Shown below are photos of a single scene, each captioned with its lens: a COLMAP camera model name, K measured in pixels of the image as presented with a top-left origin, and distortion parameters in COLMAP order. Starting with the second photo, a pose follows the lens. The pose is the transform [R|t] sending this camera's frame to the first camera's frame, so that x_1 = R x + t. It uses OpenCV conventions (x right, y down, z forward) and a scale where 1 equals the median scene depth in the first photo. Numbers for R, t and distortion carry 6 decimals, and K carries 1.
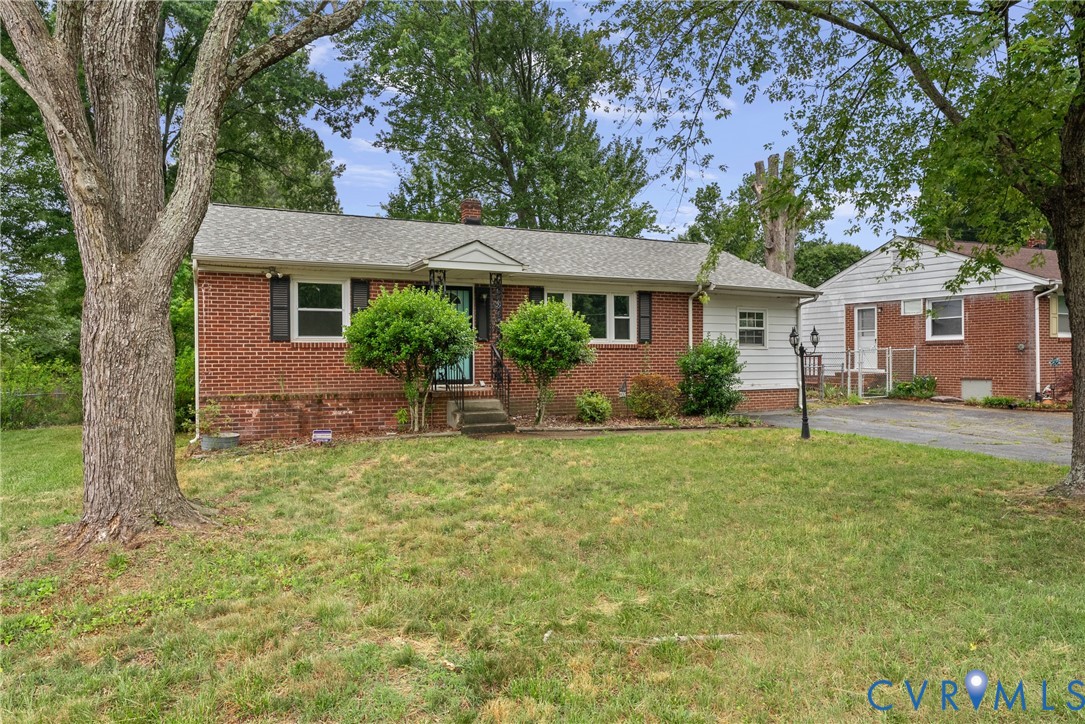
lens RADIAL K [[724.7, 0, 541.8], [0, 724.7, 363.2], [0, 0, 1]] dist [0.008037, 0.000270]
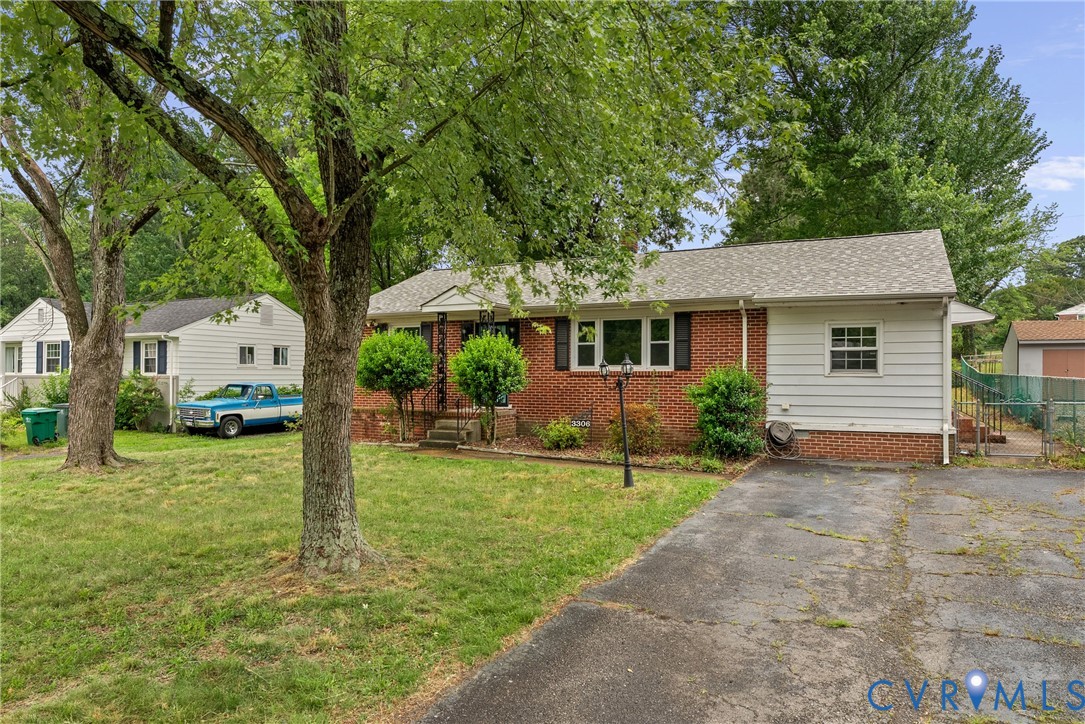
lens RADIAL K [[724.7, 0, 542.3], [0, 724.7, 360.0], [0, 0, 1]] dist [0.008037, 0.000270]
pose [[0.604656, -0.017895, -0.796285, 0.754139], [-0.015629, 0.999288, -0.034325, -0.006388], [0.796333, 0.033201, 0.603947, 0.321233]]
